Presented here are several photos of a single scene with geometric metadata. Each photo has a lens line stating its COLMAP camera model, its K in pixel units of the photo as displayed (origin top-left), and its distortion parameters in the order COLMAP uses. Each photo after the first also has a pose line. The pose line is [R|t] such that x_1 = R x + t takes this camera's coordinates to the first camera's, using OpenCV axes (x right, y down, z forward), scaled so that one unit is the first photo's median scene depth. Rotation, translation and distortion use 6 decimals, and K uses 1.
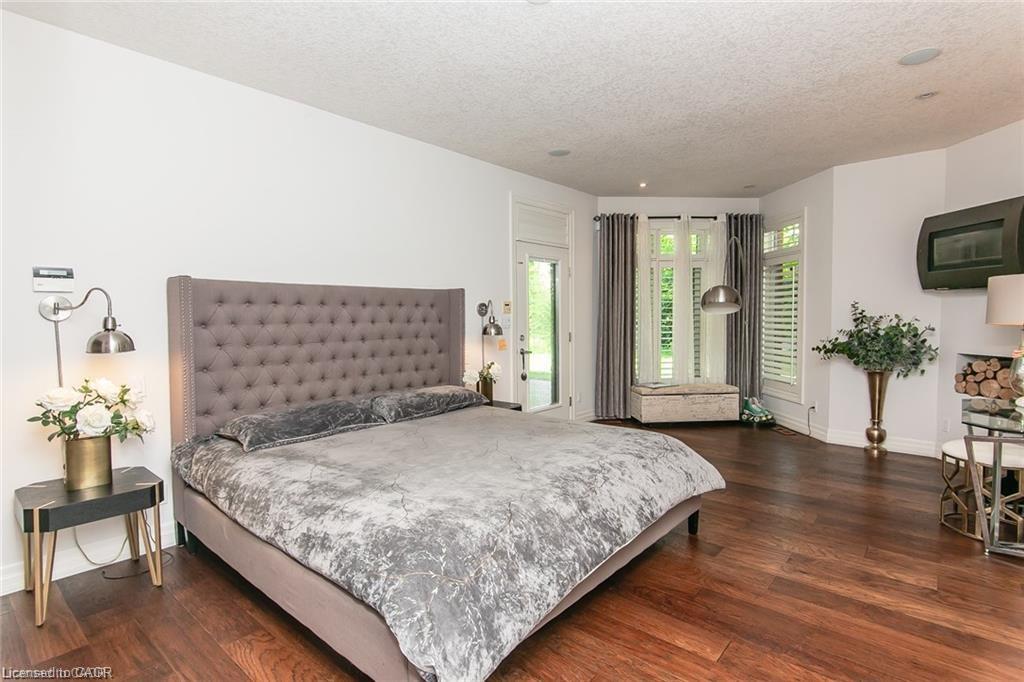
lens RADIAL K [[513.6, 0, 472.7], [0, 513.6, 330.0], [0, 0, 1]] dist [0.000015, -0.000148]
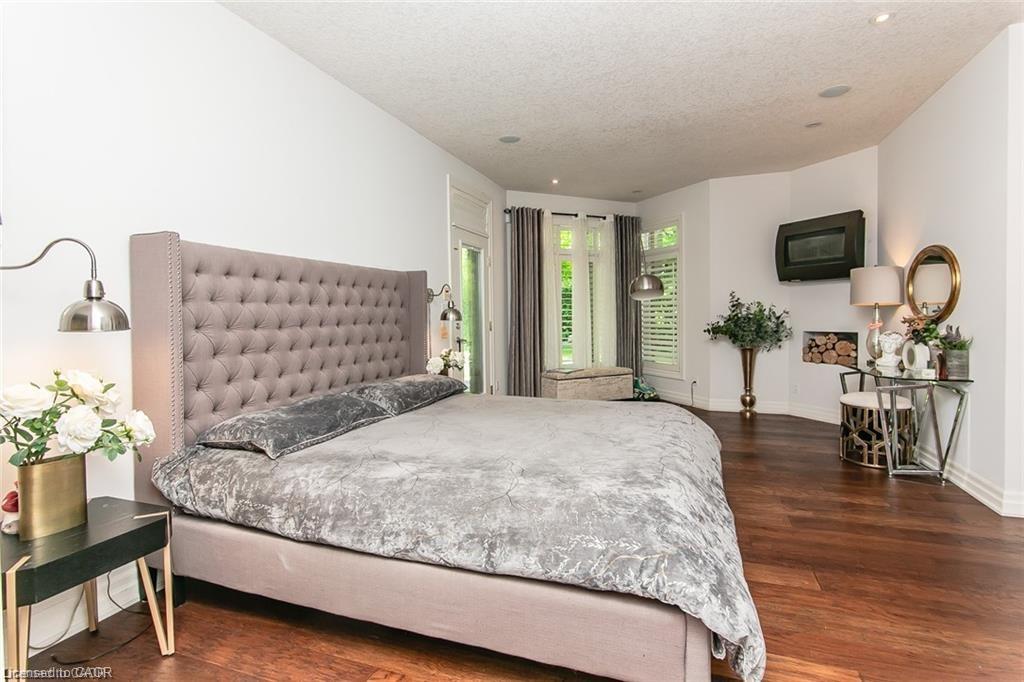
lens RADIAL K [[513.6, 0, 521.1], [0, 513.6, 318.5], [0, 0, 1]] dist [0.000015, -0.000148]
pose [[0.931176, -0.009911, 0.364436, -0.187927], [0.015606, 0.999798, -0.012683, 0.019824], [-0.364237, 0.017497, 0.931142, 0.064969]]
